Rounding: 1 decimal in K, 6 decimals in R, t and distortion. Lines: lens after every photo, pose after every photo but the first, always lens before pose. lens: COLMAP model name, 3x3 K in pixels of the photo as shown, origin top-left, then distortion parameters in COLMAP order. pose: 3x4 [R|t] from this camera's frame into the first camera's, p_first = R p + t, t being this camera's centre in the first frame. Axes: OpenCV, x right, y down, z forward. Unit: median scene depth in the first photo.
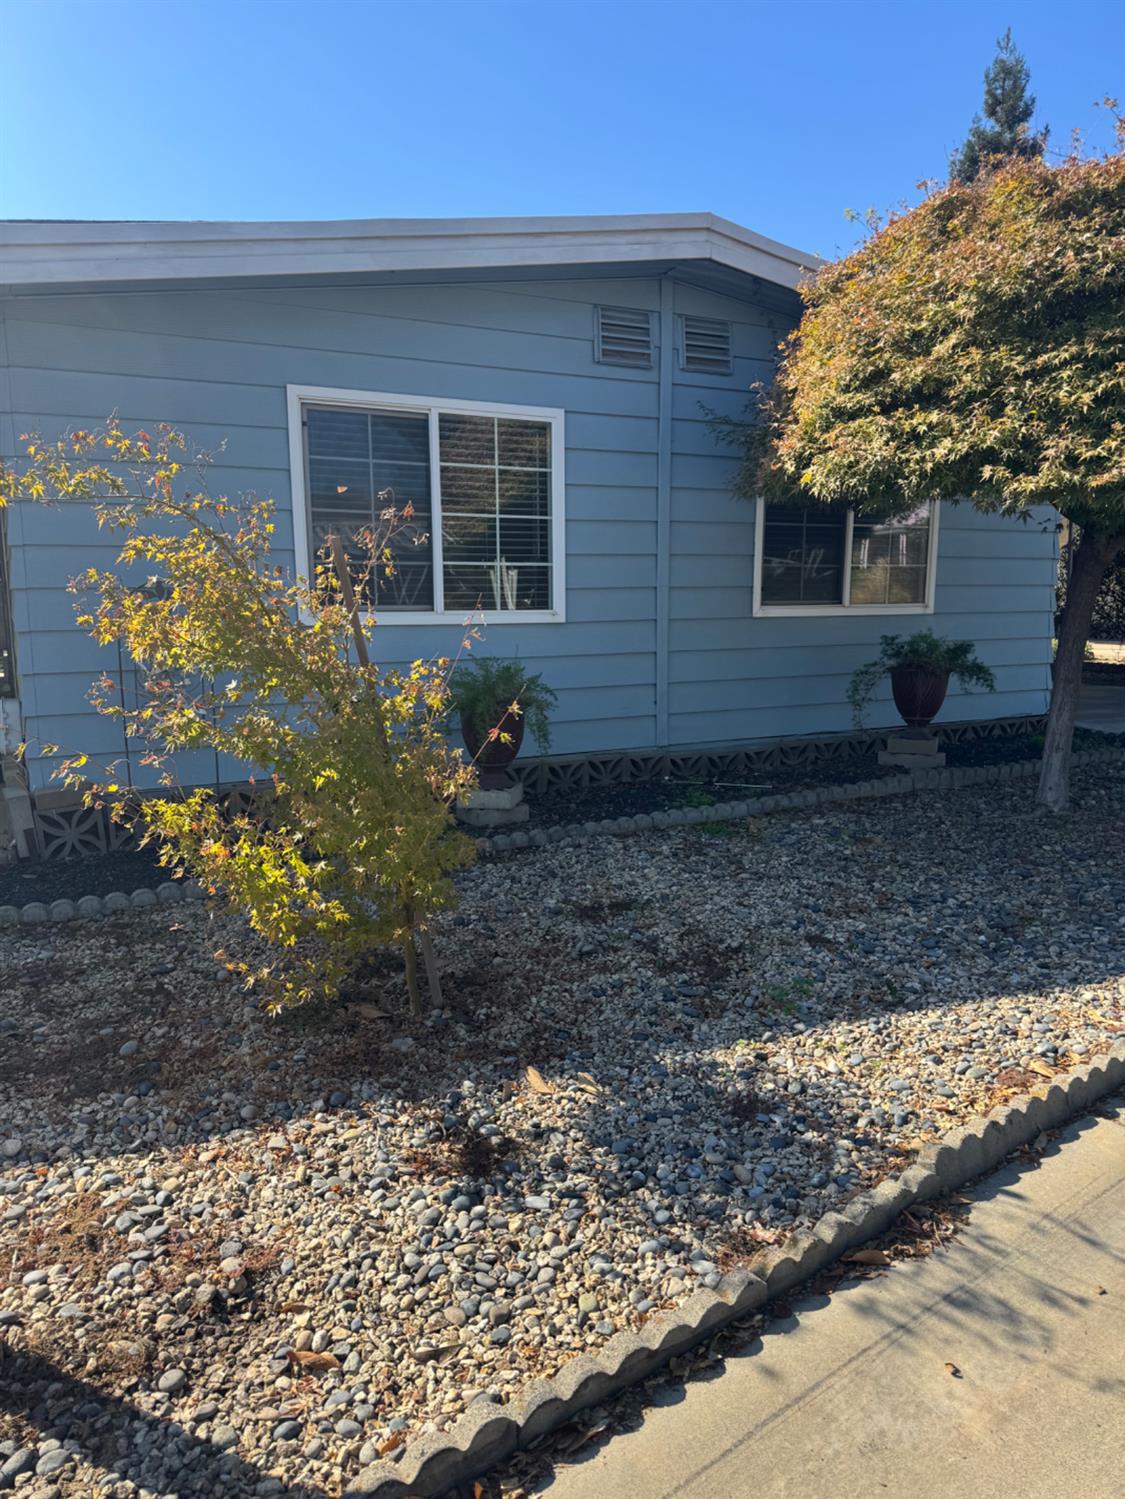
lens RADIAL K [[1038.7, 0, 562.6], [0, 1038.7, 779.5], [0, 0, 1]] dist [0.047691, -0.071014]
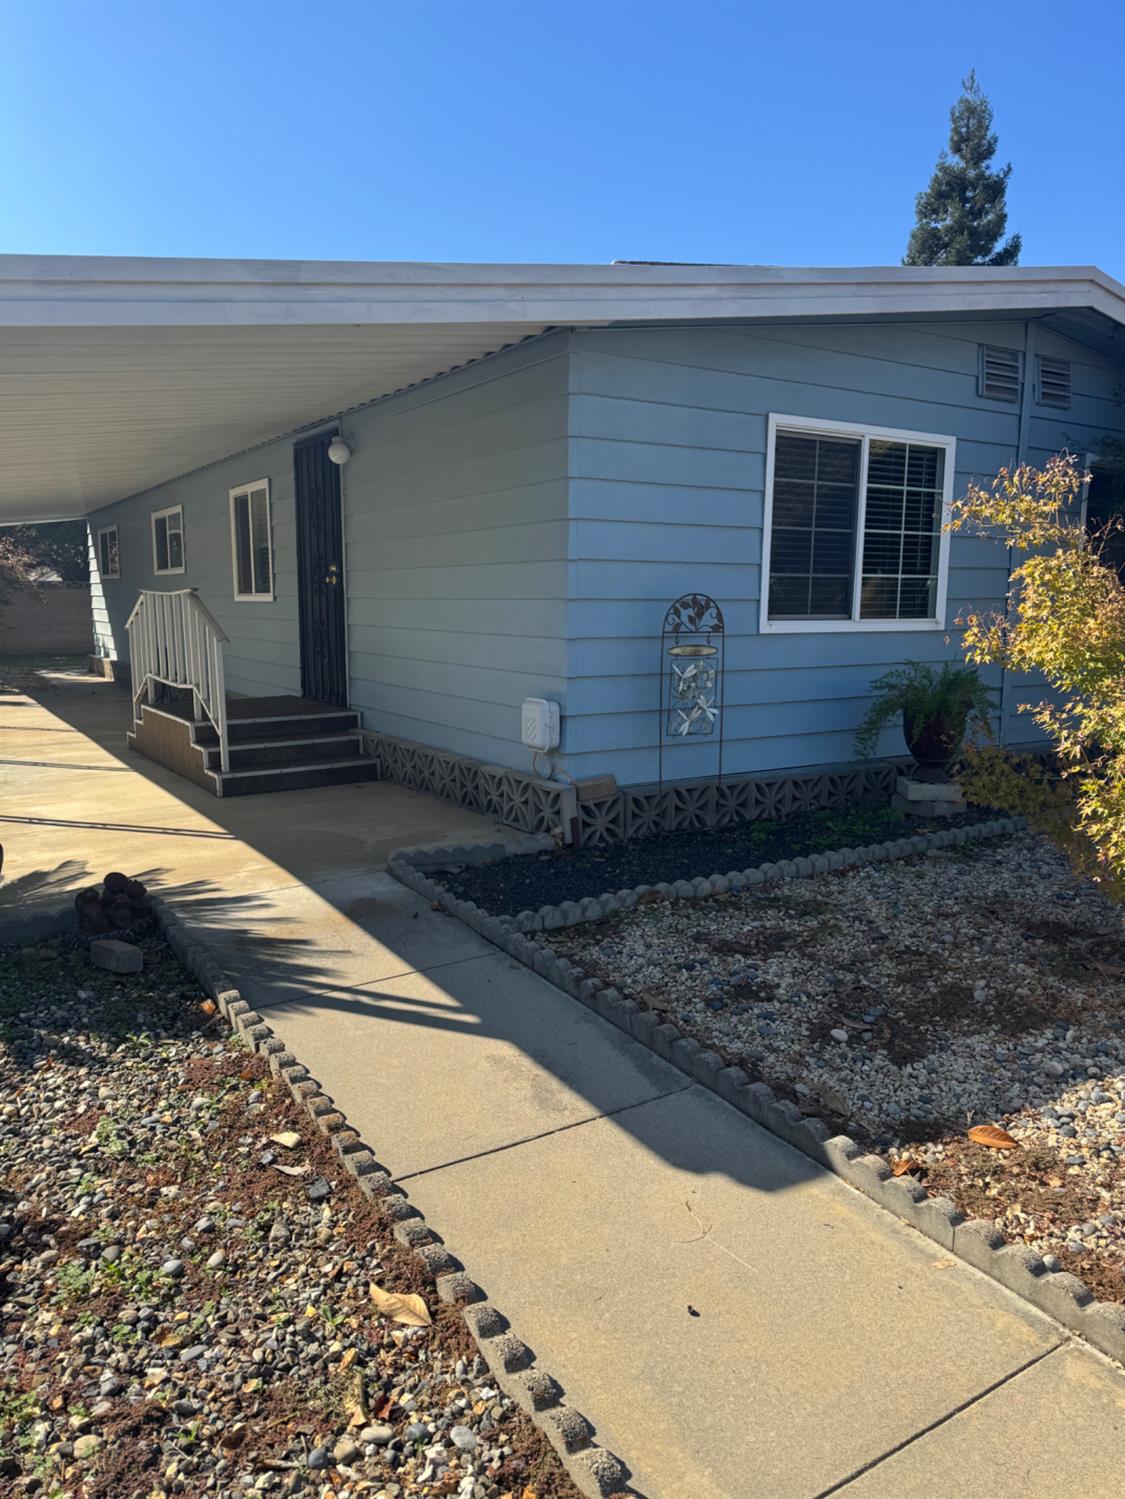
lens RADIAL K [[1046.4, 0, 559.4], [0, 1046.4, 759.5], [0, 0, 1]] dist [0.083810, -0.117220]
pose [[0.997230, 0.001744, 0.074356, -0.482333], [0.000529, 0.999533, -0.030540, 0.016413], [-0.074375, 0.030495, 0.996764, -0.064386]]
